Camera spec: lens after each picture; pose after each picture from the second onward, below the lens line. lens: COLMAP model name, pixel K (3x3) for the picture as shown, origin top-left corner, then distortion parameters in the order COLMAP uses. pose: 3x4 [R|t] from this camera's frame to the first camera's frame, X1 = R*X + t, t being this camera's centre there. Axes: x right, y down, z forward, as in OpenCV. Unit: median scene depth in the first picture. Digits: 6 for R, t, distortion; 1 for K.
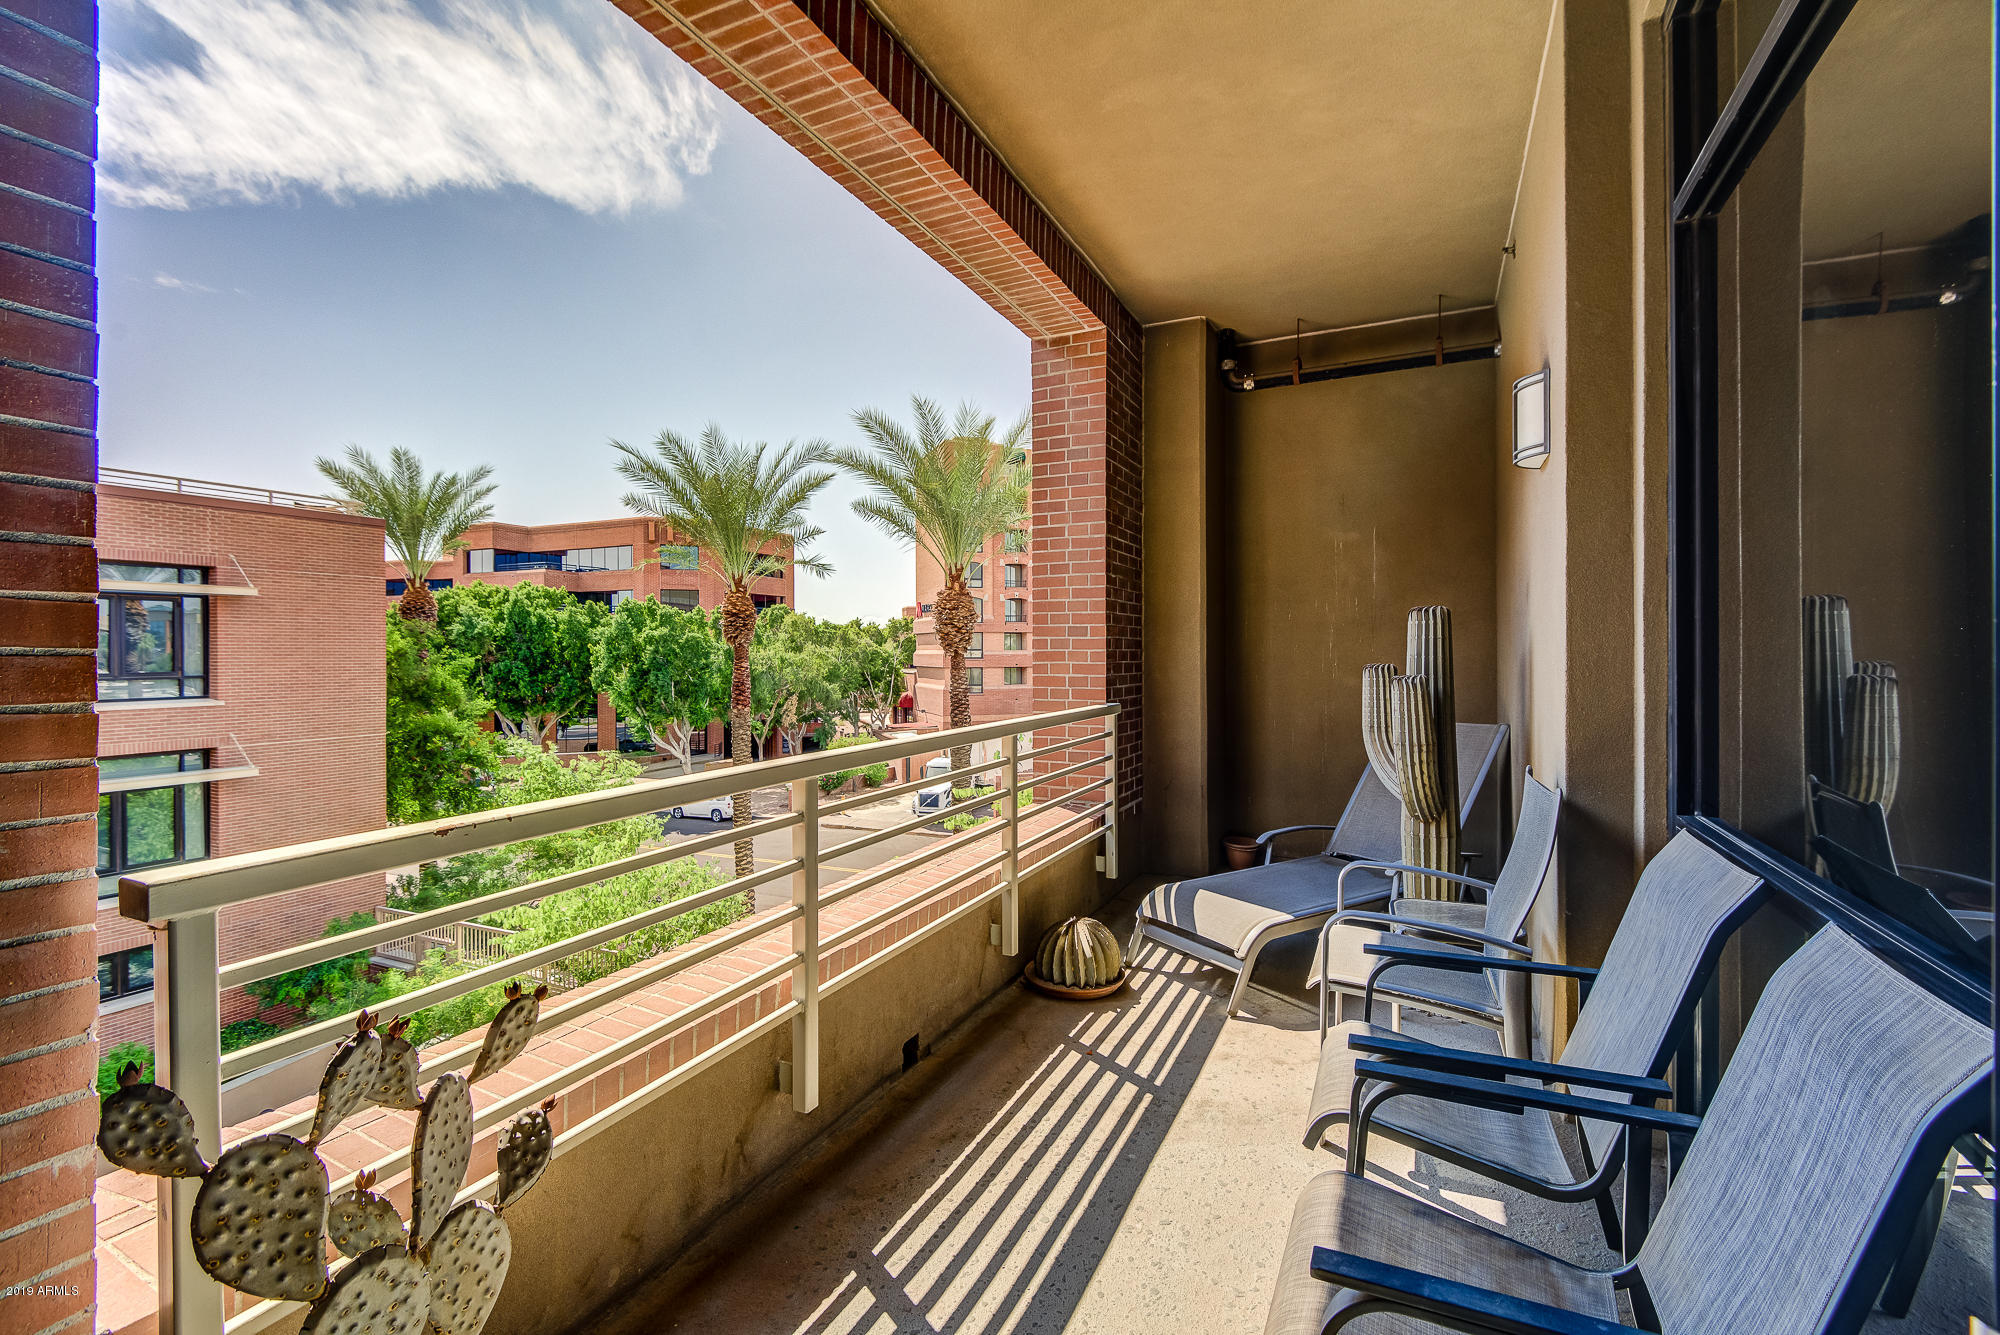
lens RADIAL K [[890.5, 0, 1011.7], [0, 890.5, 655.4], [0, 0, 1]] dist [0.001714, -0.004282]
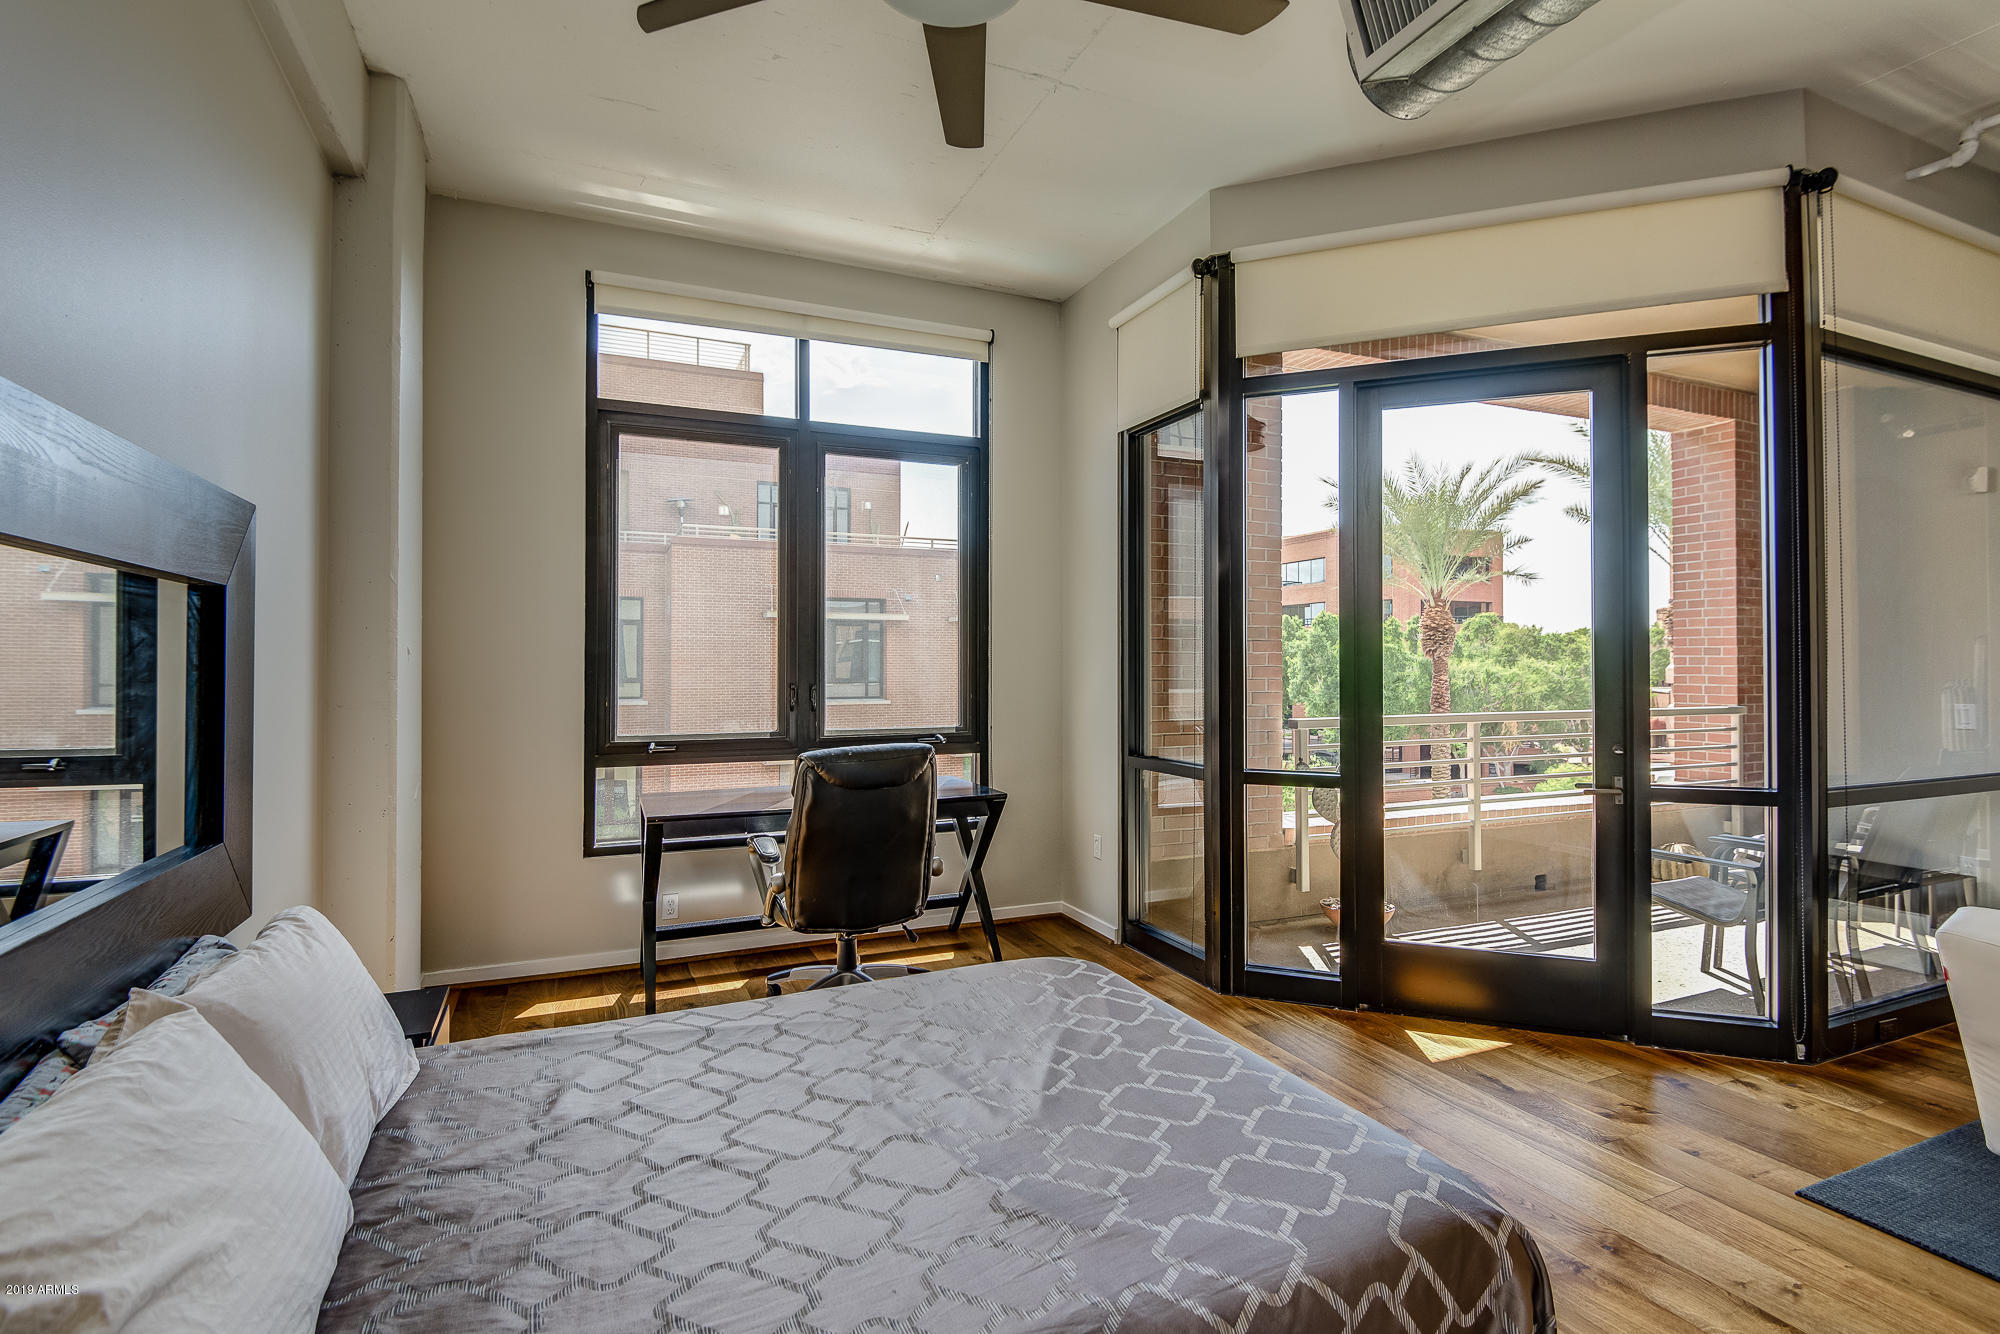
lens RADIAL K [[957.7, 0, 1009.9], [0, 957.7, 650.3], [0, 0, 1]] dist [0.001179, -0.011197]
pose [[0.754024, -0.003408, -0.656838, 0.041709], [-0.009057, 0.999838, -0.015585, 0.000558], [0.656785, 0.017700, 0.753870, -0.141687]]
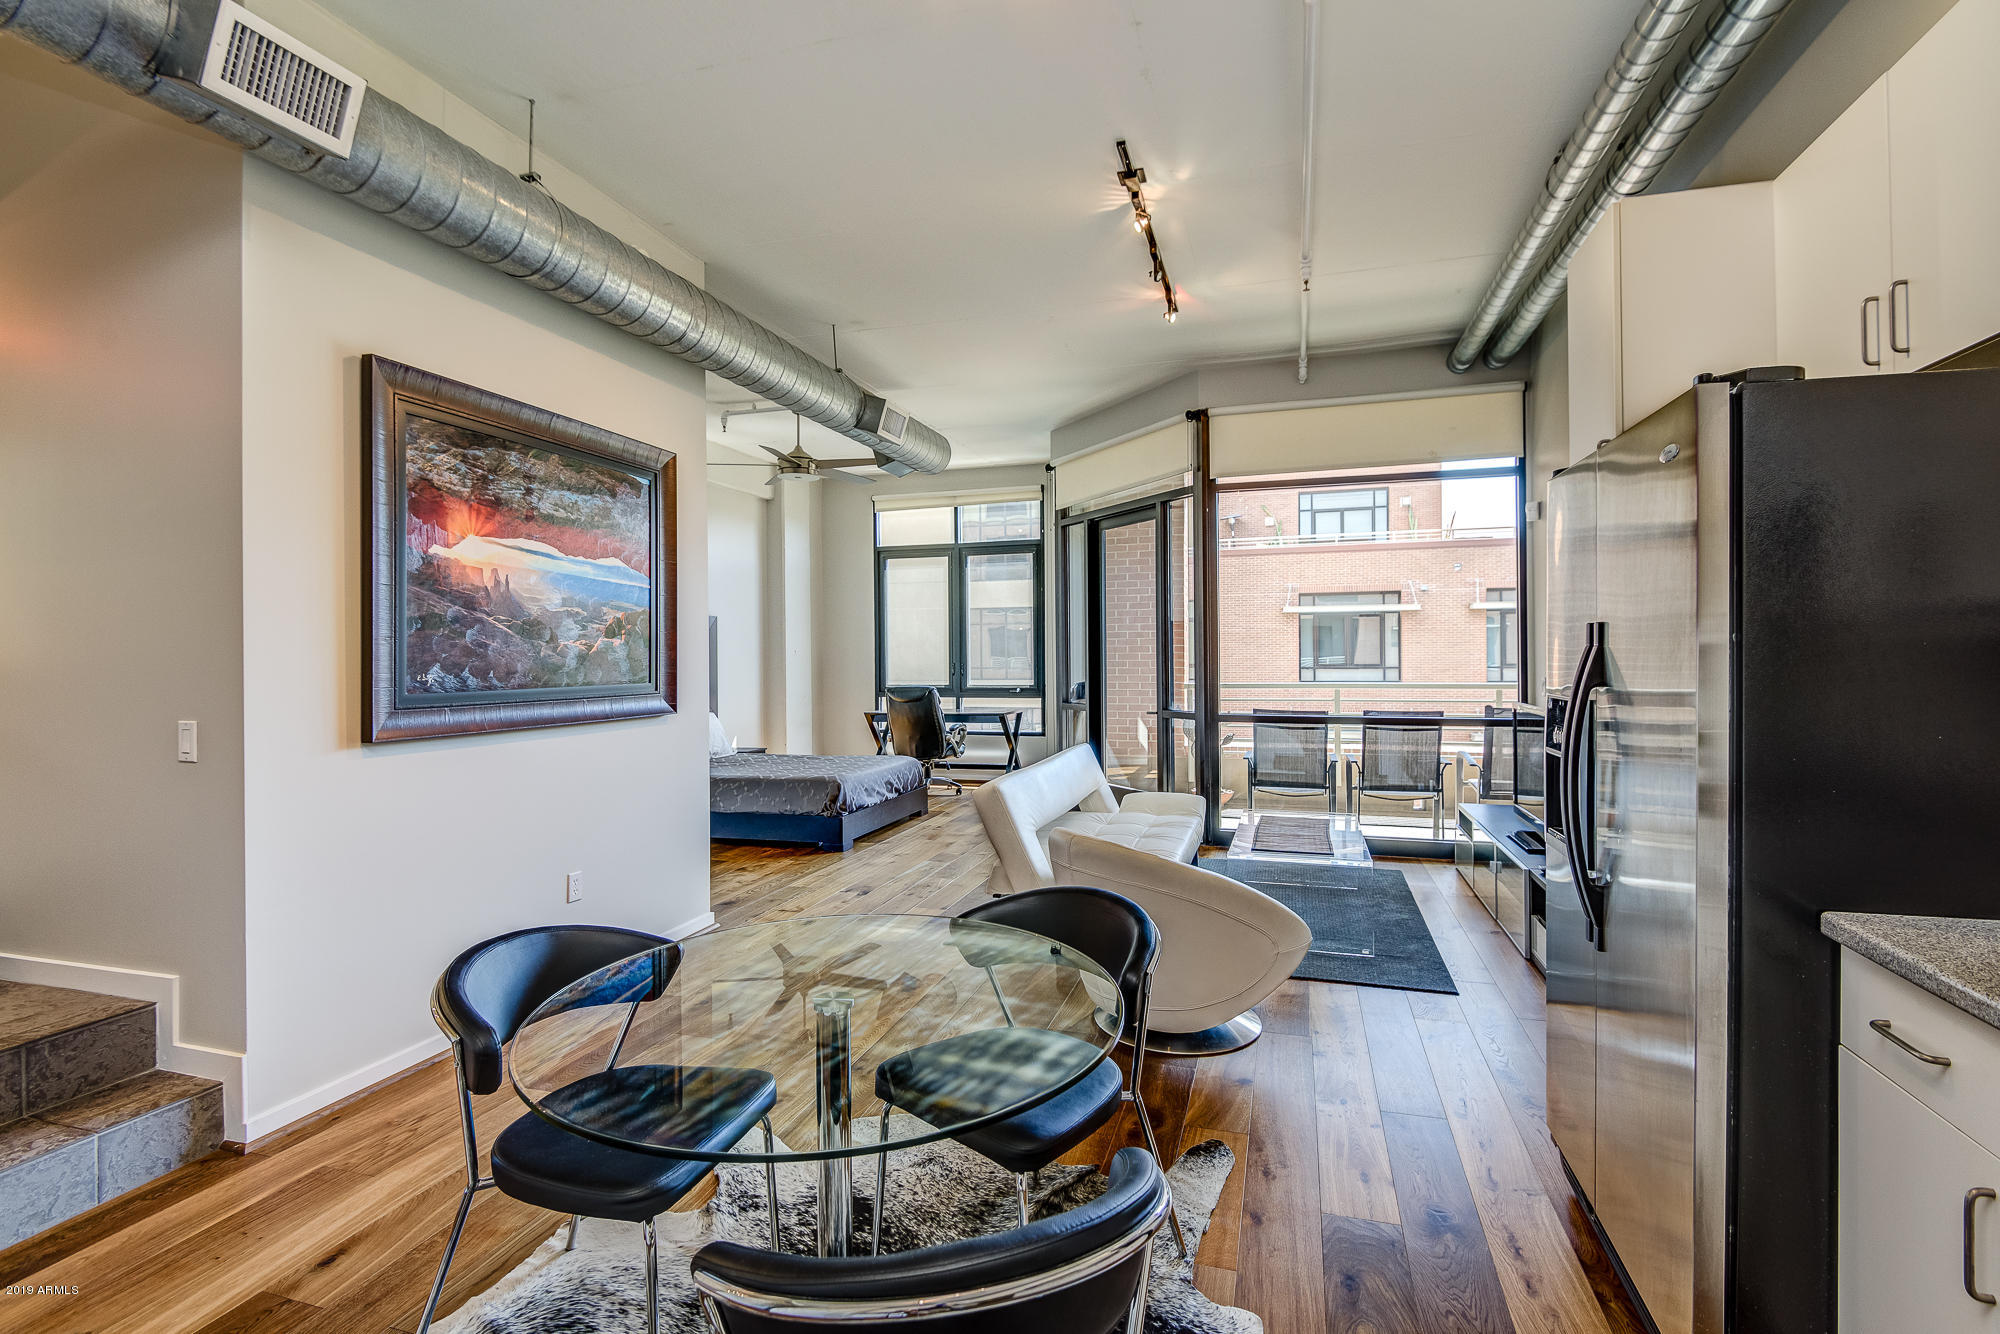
lens RADIAL K [[934.4, 0, 1000.1], [0, 934.4, 654.3], [0, 0, 1]] dist [0.028178, -0.000072]
pose [[0.139863, 0.003637, -0.990164, 0.282491], [0.001763, 0.999991, 0.003922, -0.001021], [0.990169, -0.002294, 0.139855, -0.067757]]
